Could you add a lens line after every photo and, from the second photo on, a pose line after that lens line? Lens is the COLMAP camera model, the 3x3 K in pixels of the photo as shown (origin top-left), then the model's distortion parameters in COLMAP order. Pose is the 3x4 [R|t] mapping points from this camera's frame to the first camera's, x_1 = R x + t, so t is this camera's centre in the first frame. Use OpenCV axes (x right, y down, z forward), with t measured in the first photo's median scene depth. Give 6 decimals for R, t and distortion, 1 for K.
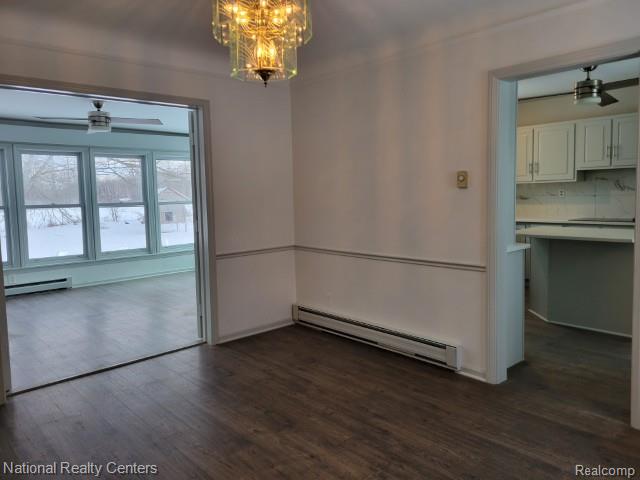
lens RADIAL K [[478.9, 0, 320.8], [0, 478.9, 232.2], [0, 0, 1]] dist [0.048797, -0.001525]
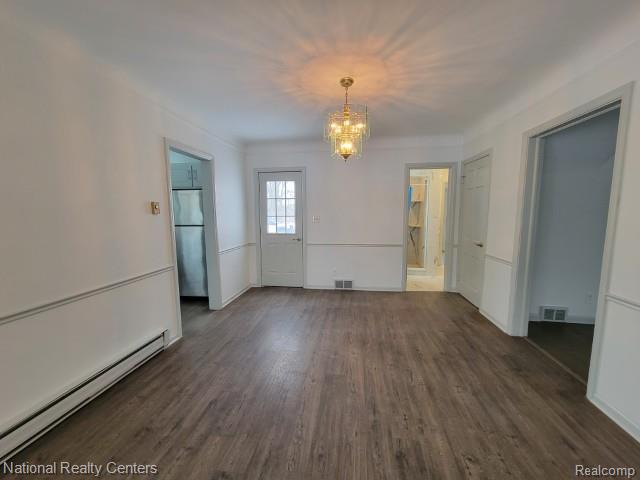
lens RADIAL K [[262.9, 0, 320.0], [0, 262.9, 240.0], [0, 0, 1]] dist [-0.000362, 0.000141]
pose [[-0.635459, -0.057761, 0.769971, -0.550550], [0.089094, 0.985052, 0.147425, -0.082683], [-0.766977, 0.162282, -0.620814, 1.072508]]
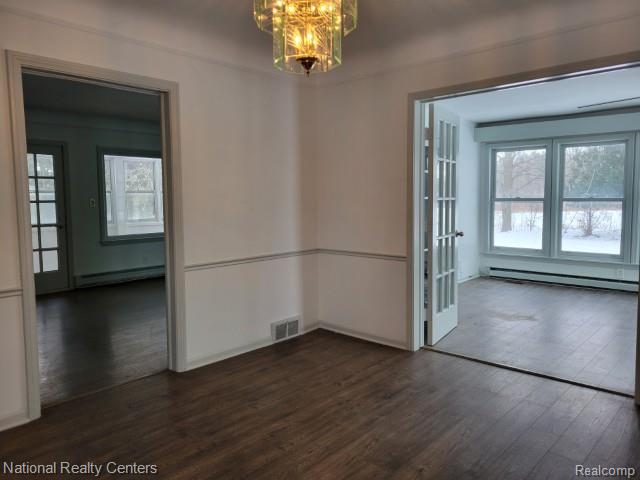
lens RADIAL K [[478.9, 0, 320.8], [0, 478.9, 232.2], [0, 0, 1]] dist [0.048797, -0.001525]
pose [[0.091910, 0.100010, -0.990732, 0.496128], [-0.081522, 0.992359, 0.092612, -0.049616], [0.992425, 0.072255, 0.099361, 0.548201]]
